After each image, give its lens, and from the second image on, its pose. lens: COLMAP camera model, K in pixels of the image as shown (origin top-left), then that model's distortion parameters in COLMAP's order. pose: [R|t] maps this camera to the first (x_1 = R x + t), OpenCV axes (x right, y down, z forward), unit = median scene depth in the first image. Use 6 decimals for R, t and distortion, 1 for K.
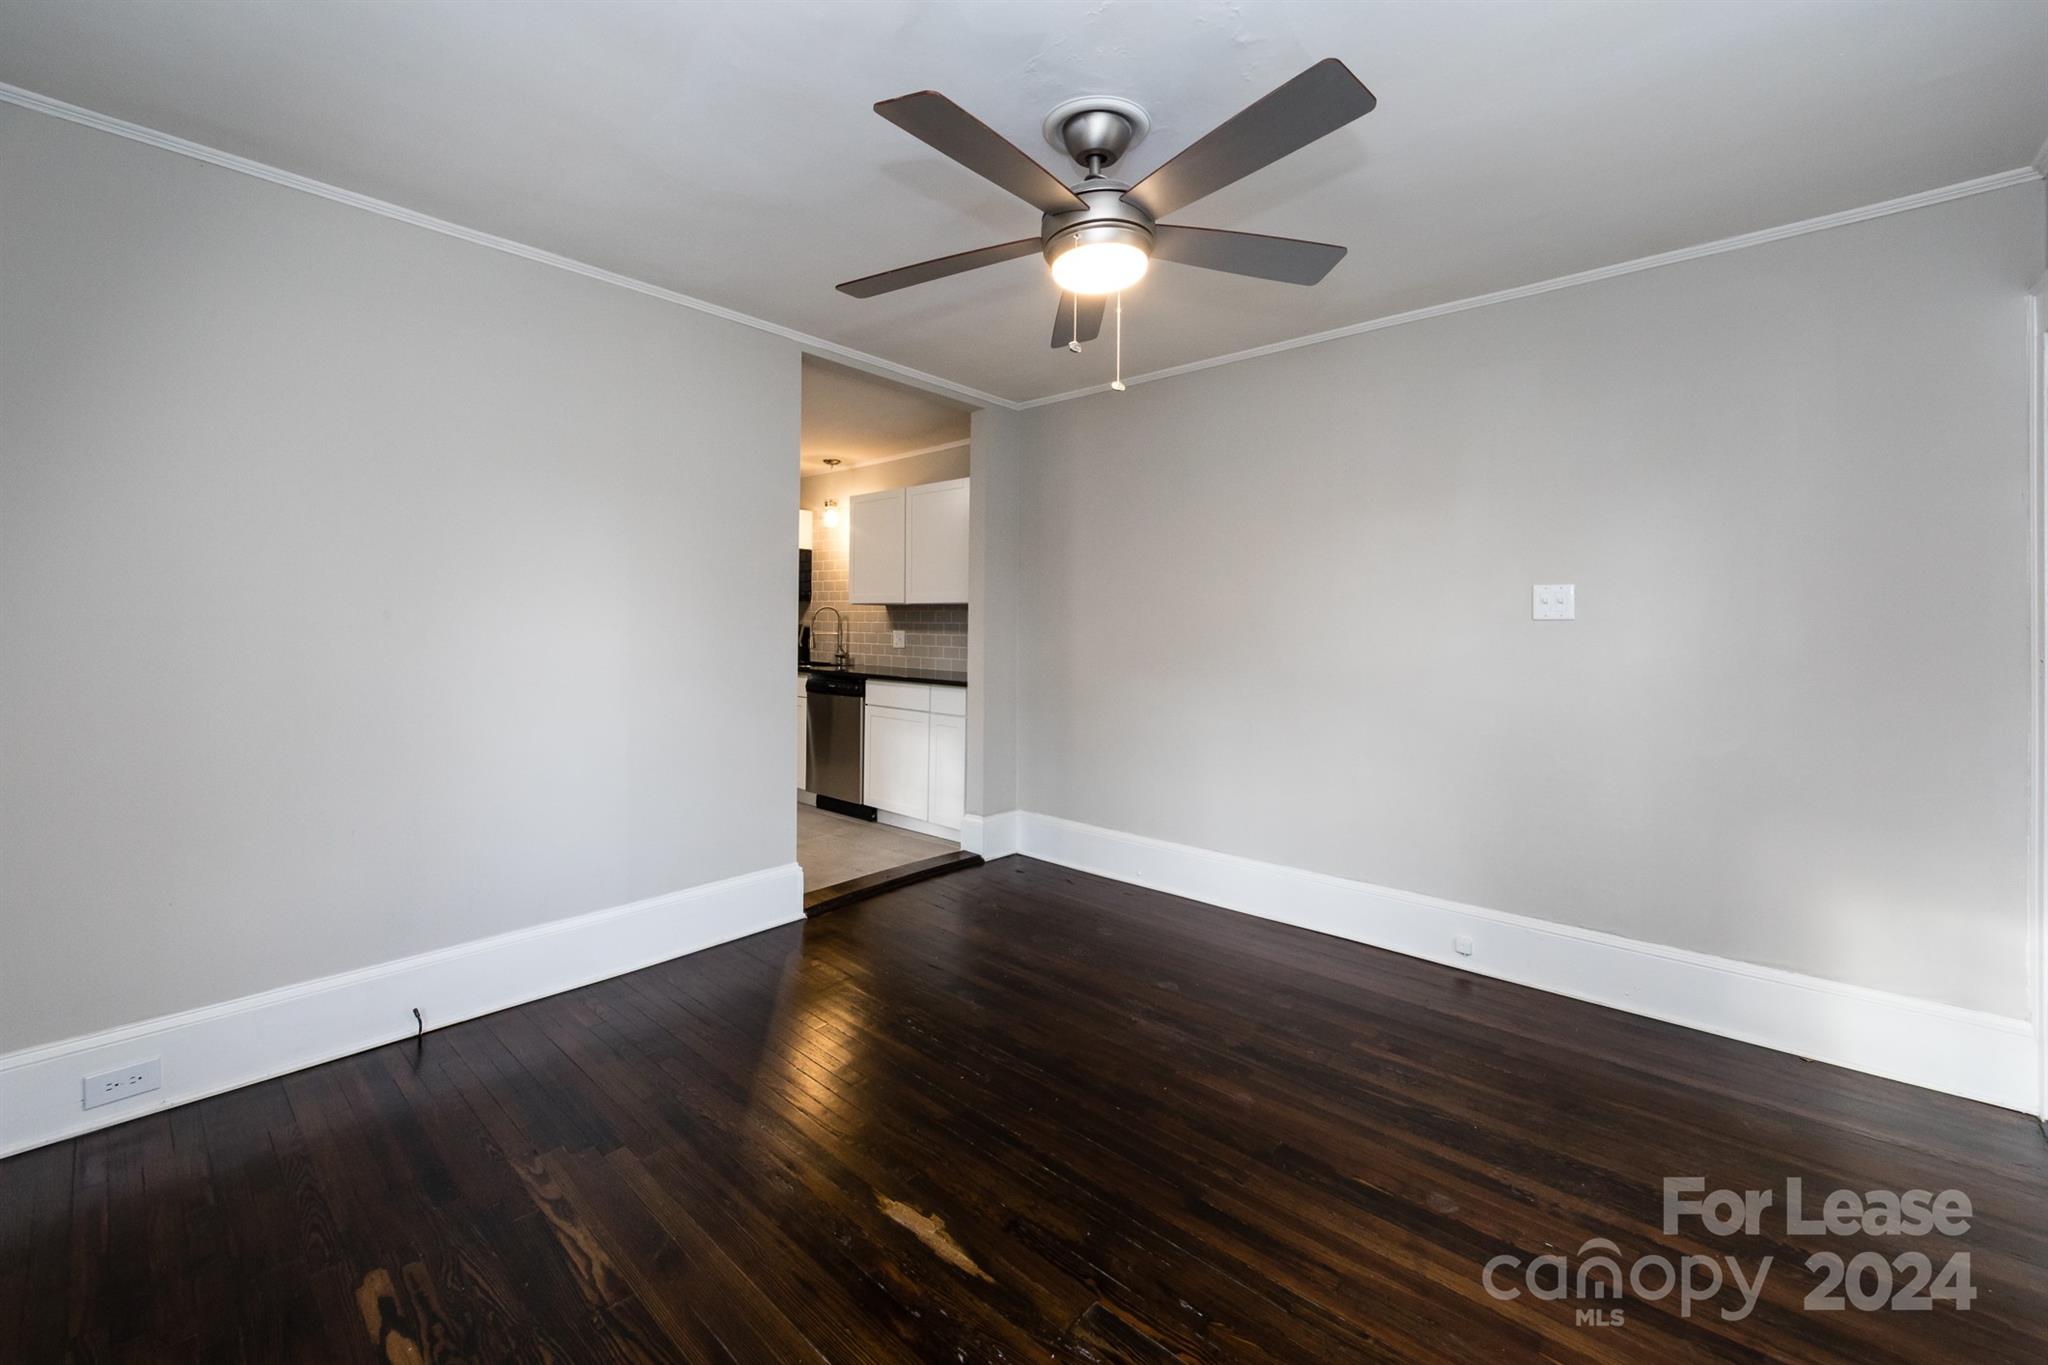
lens RADIAL K [[809.7, 0, 1065.8], [0, 809.7, 617.1], [0, 0, 1]] dist [-0.001393, -0.000063]
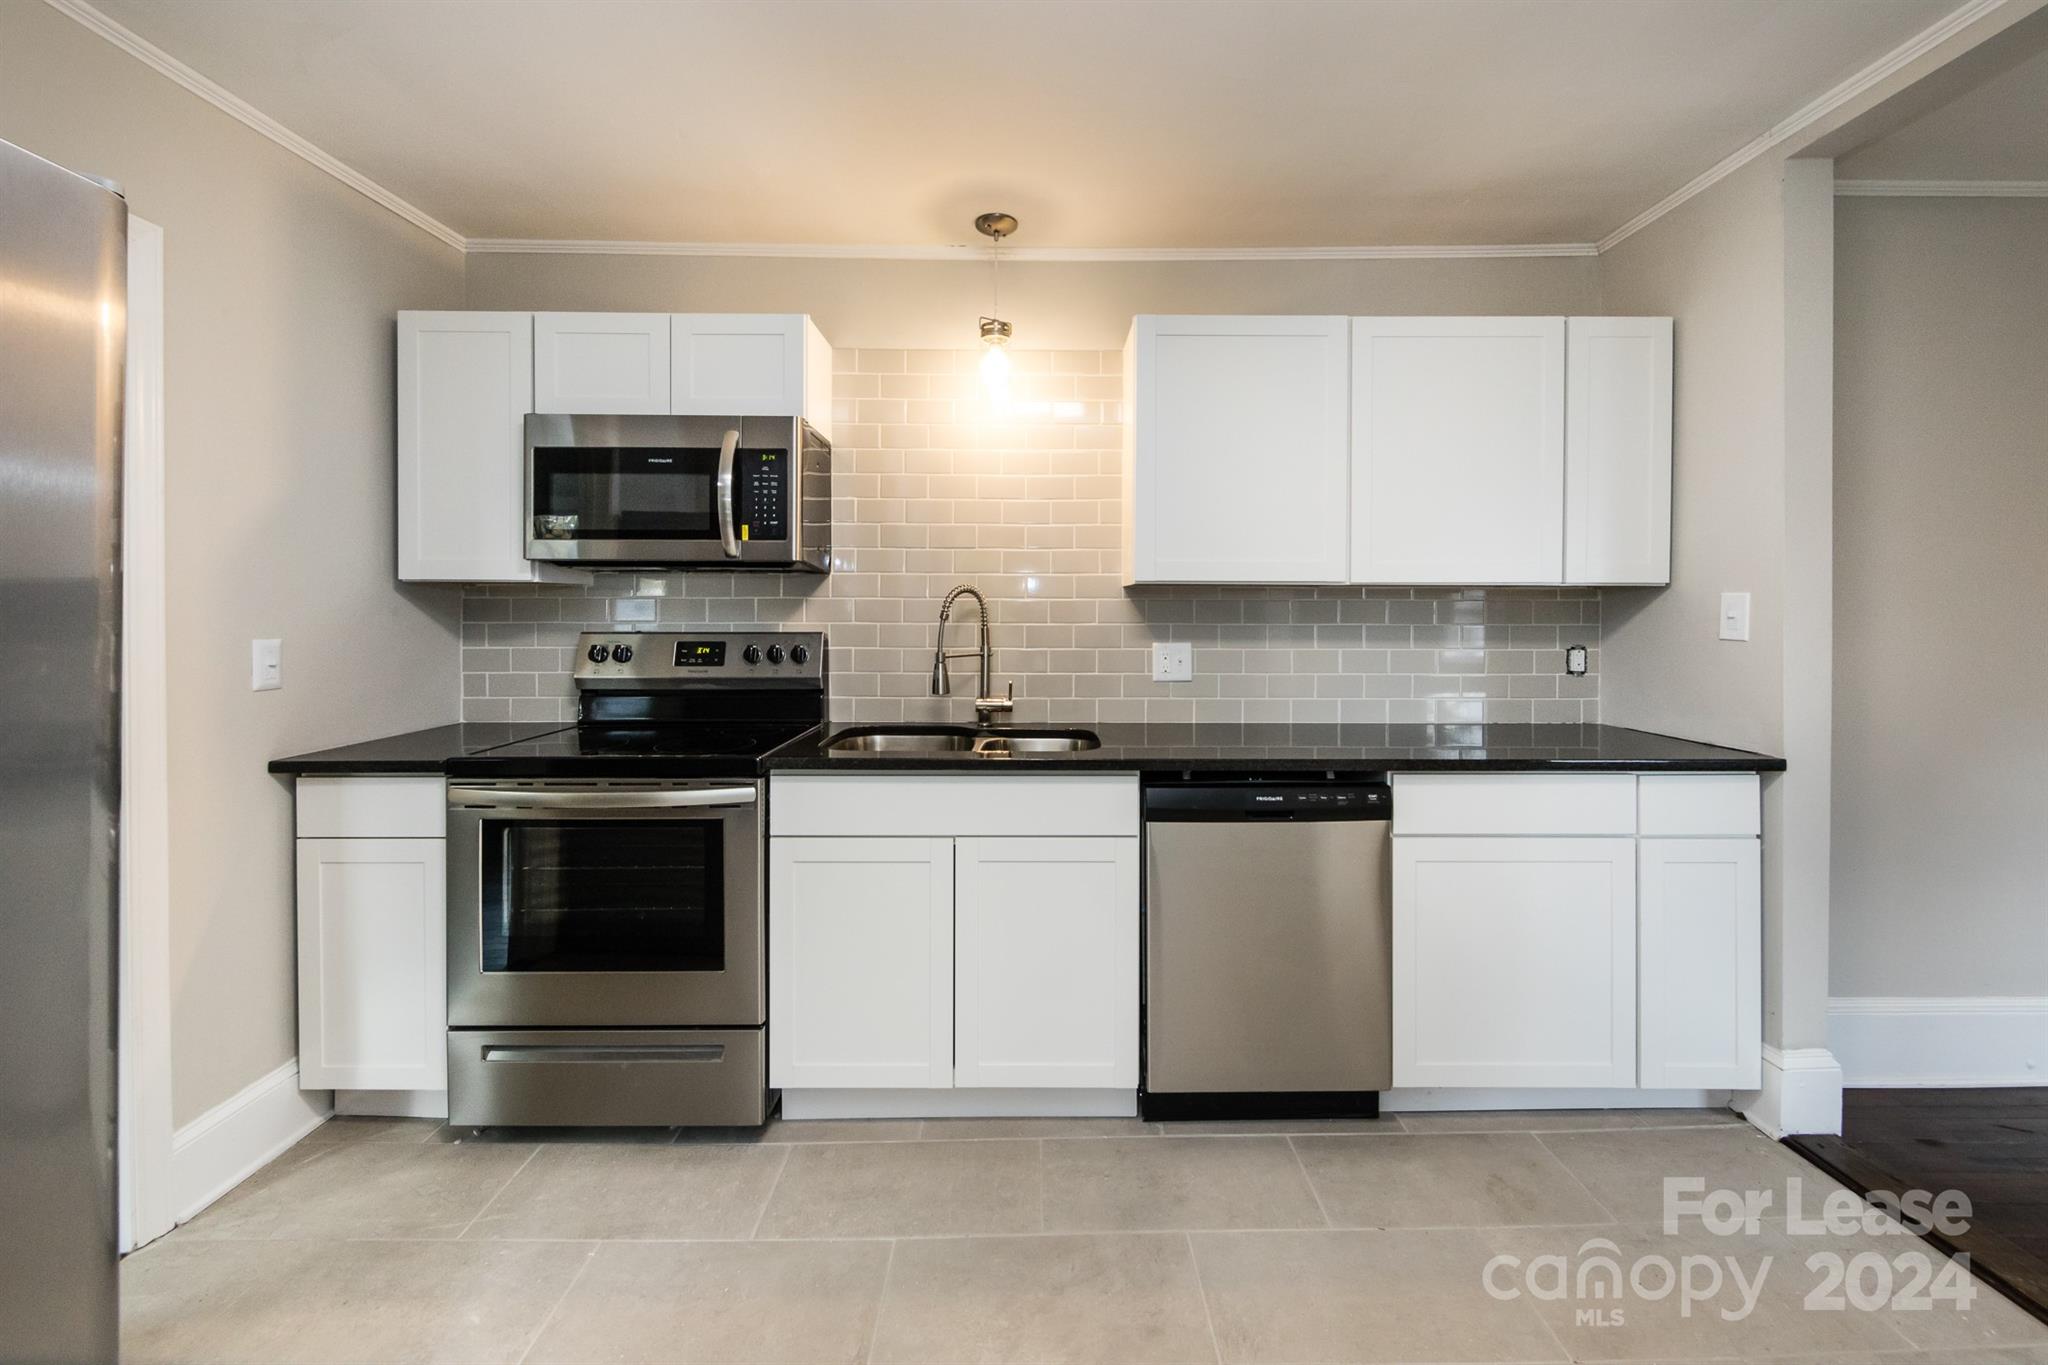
lens RADIAL K [[816.6, 0, 1033.8], [0, 816.6, 614.5], [0, 0, 1]] dist [0.000807, -0.000306]
pose [[0.769948, -0.012099, 0.637992, -0.632153], [0.001038, 0.999843, 0.017709, -0.007756], [-0.638106, -0.012972, 0.769839, 0.800928]]
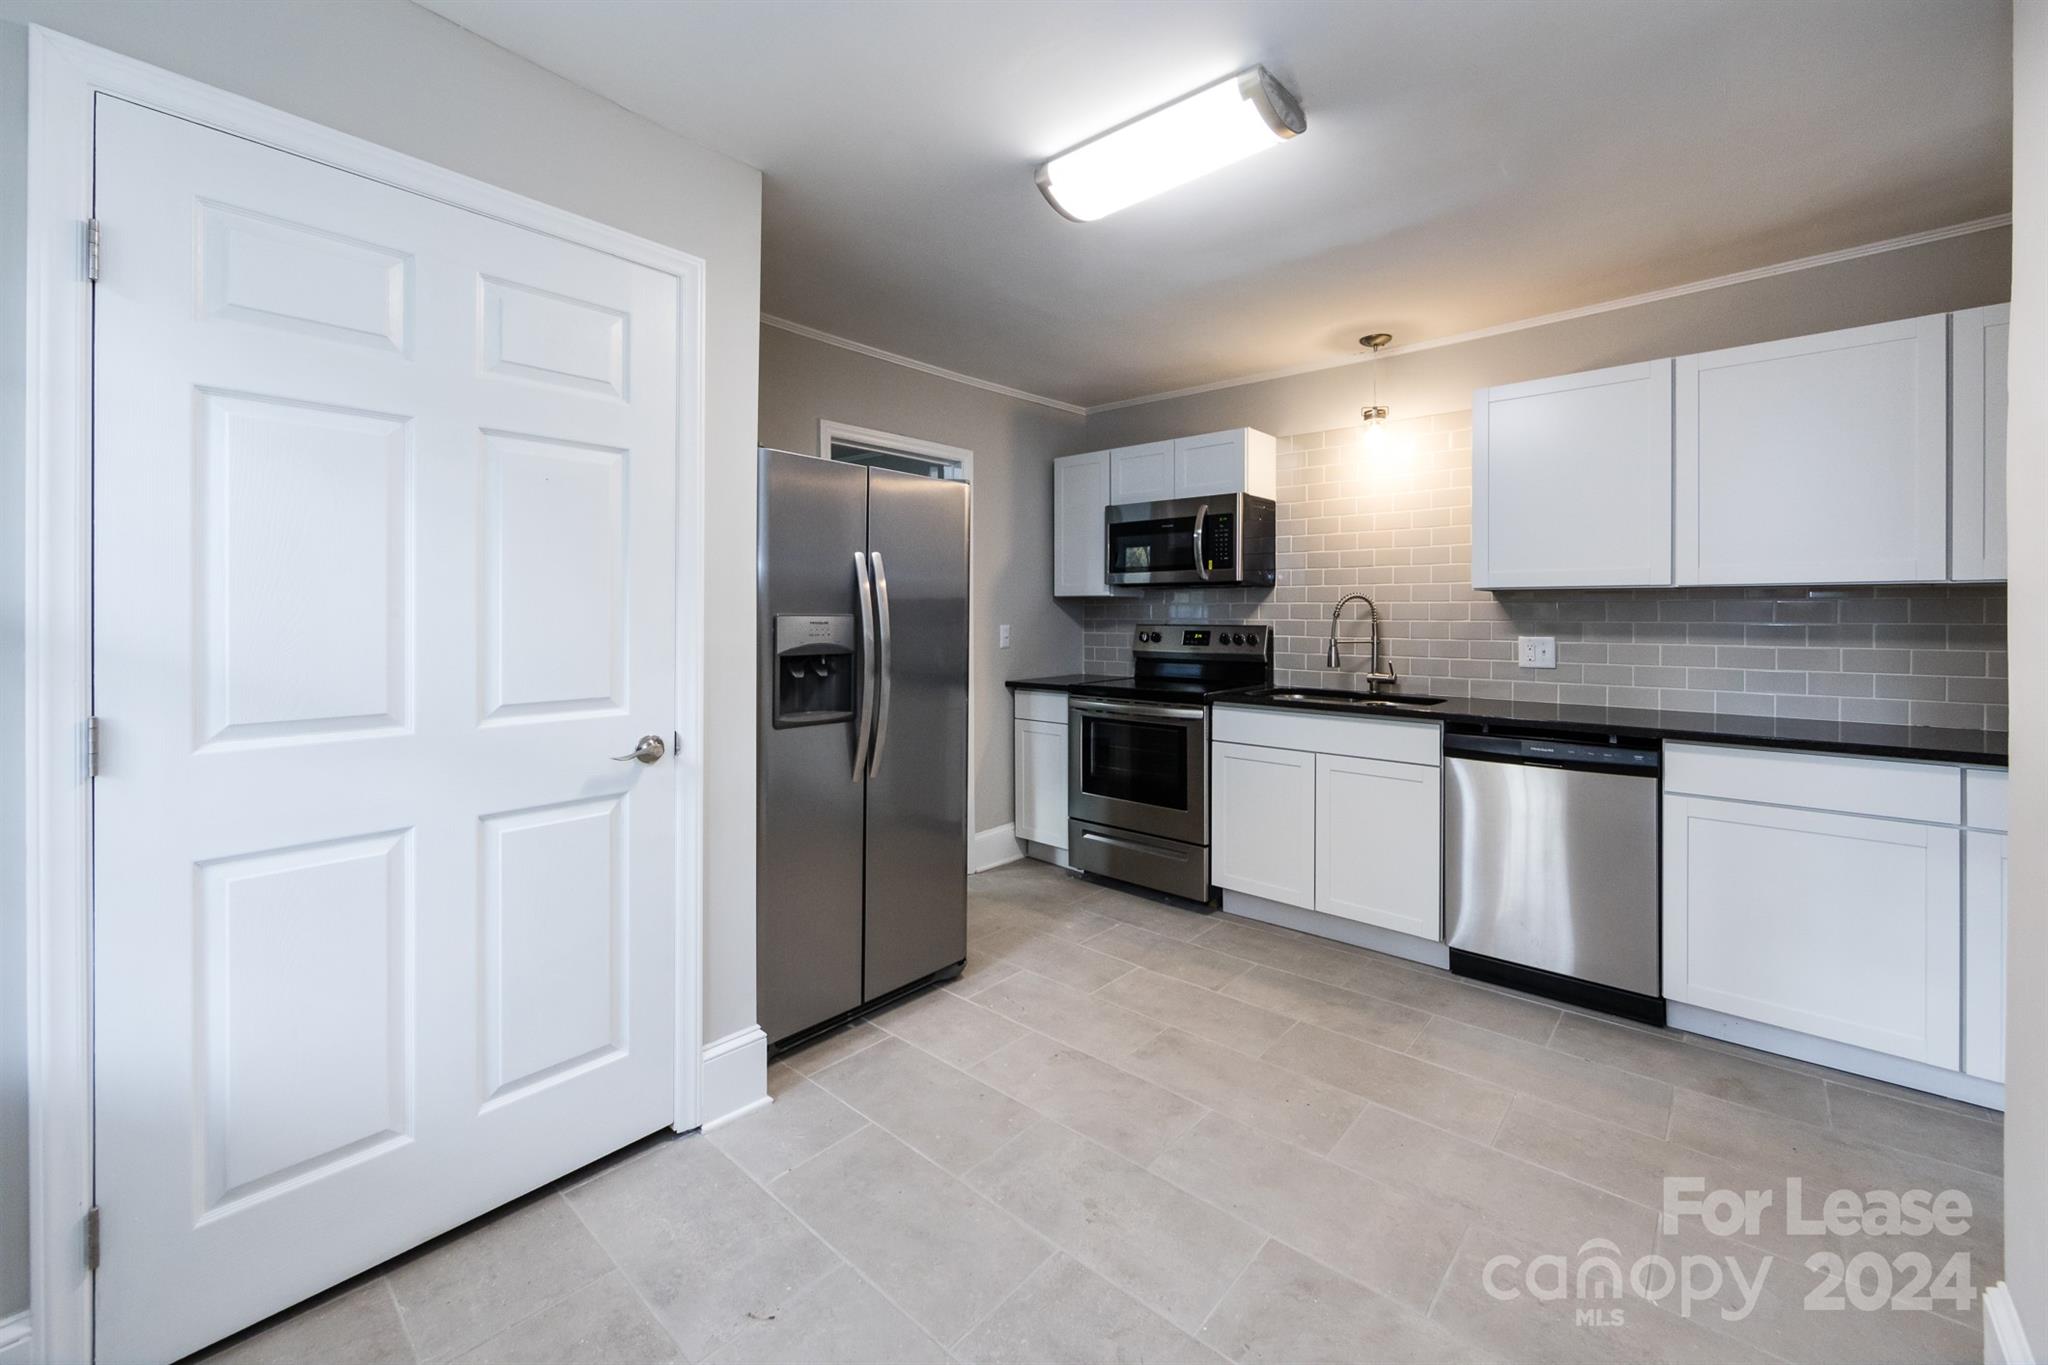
lens RADIAL K [[816.6, 0, 1033.8], [0, 816.6, 614.5], [0, 0, 1]] dist [0.000807, -0.000306]
pose [[0.999098, -0.009349, -0.041415, -0.600397], [0.009670, 0.999925, 0.007553, -0.006460], [0.041342, -0.007946, 0.999113, 0.491116]]
